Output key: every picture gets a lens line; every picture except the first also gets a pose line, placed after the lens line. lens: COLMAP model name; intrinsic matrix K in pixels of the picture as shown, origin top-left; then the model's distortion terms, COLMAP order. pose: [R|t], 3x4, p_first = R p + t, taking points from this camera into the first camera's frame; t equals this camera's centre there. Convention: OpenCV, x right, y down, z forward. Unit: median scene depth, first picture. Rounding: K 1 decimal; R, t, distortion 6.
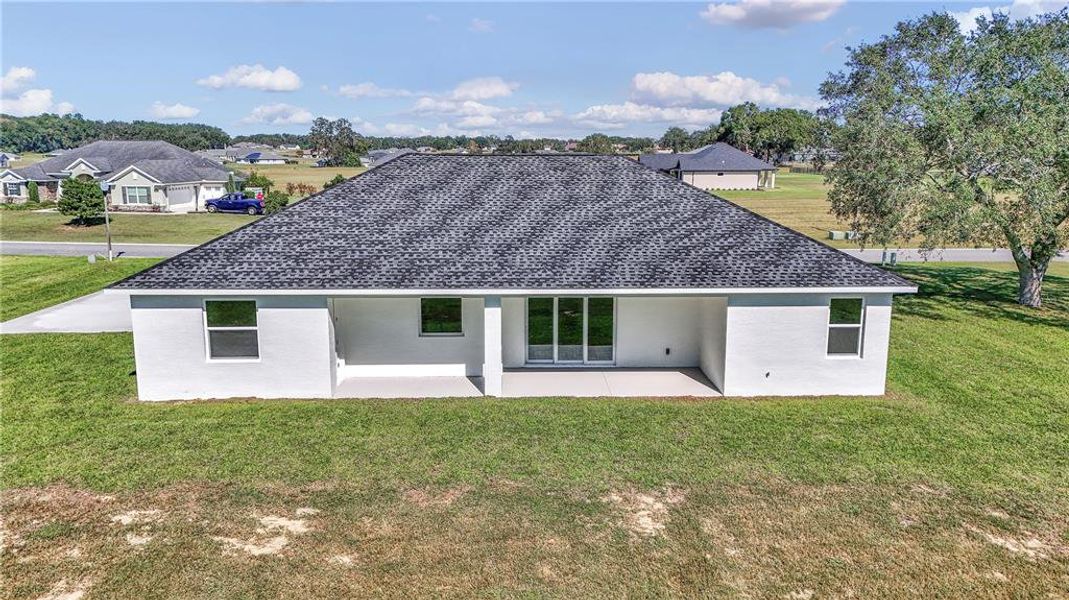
lens RADIAL K [[810.4, 0, 530.4], [0, 810.4, 299.6], [0, 0, 1]] dist [0.099656, -0.121980]
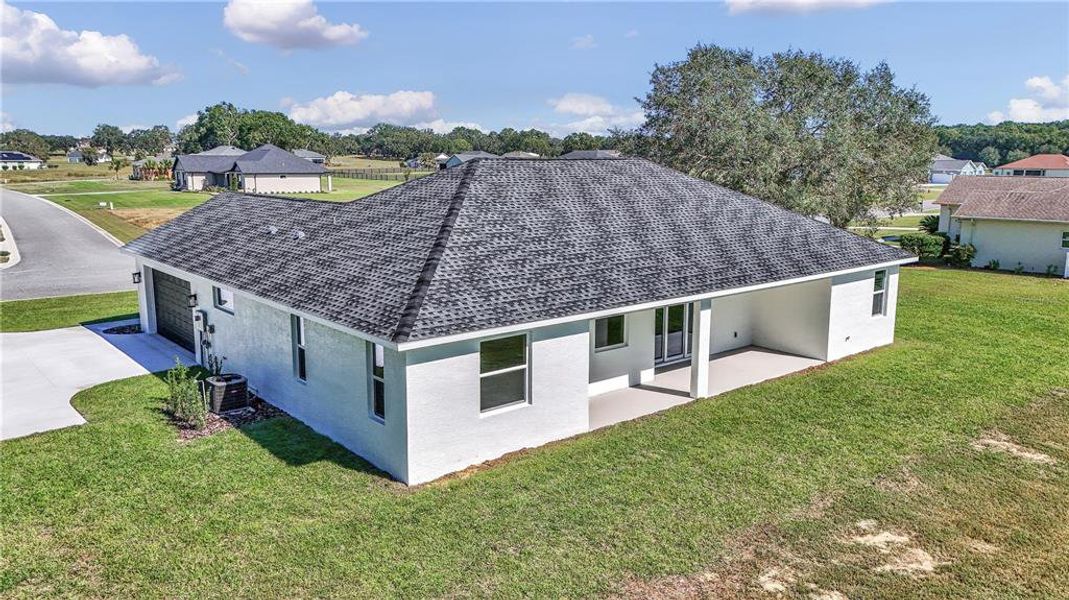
lens RADIAL K [[810.4, 0, 530.4], [0, 810.4, 299.6], [0, 0, 1]] dist [0.099656, -0.121980]
pose [[0.782333, -0.109283, 0.613198, -0.824406], [0.110973, 0.993192, 0.035423, -0.061670], [-0.612895, 0.040336, 0.789134, 0.327645]]
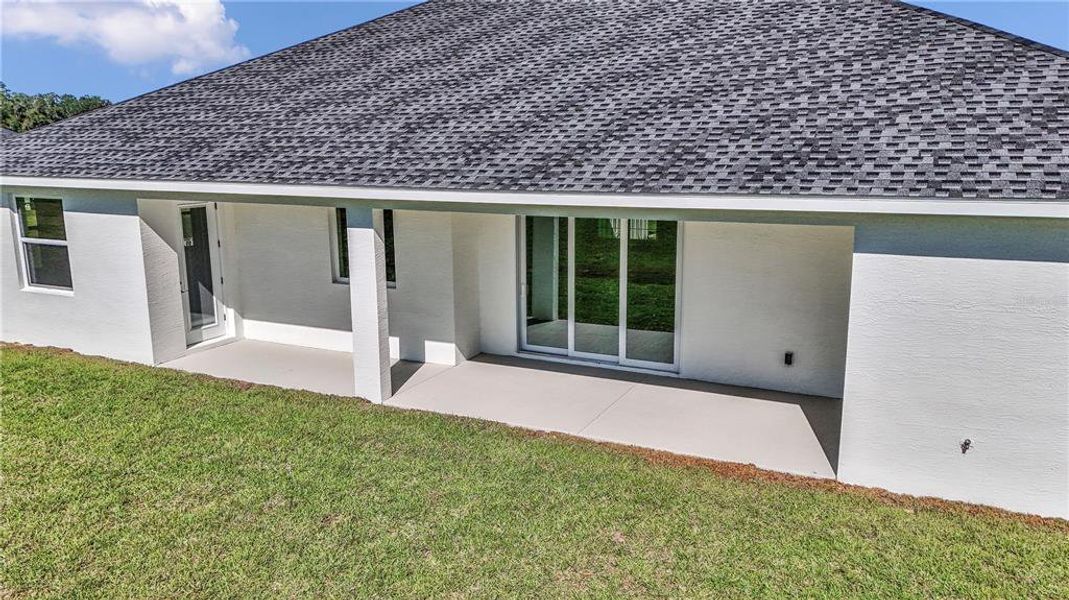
lens RADIAL K [[810.4, 0, 530.4], [0, 810.4, 299.6], [0, 0, 1]] dist [0.099656, -0.121980]
pose [[0.881799, 0.083329, -0.464205, 0.286521], [-0.076807, 0.996500, 0.032978, 0.029344], [0.465328, 0.006574, 0.885114, 0.584262]]
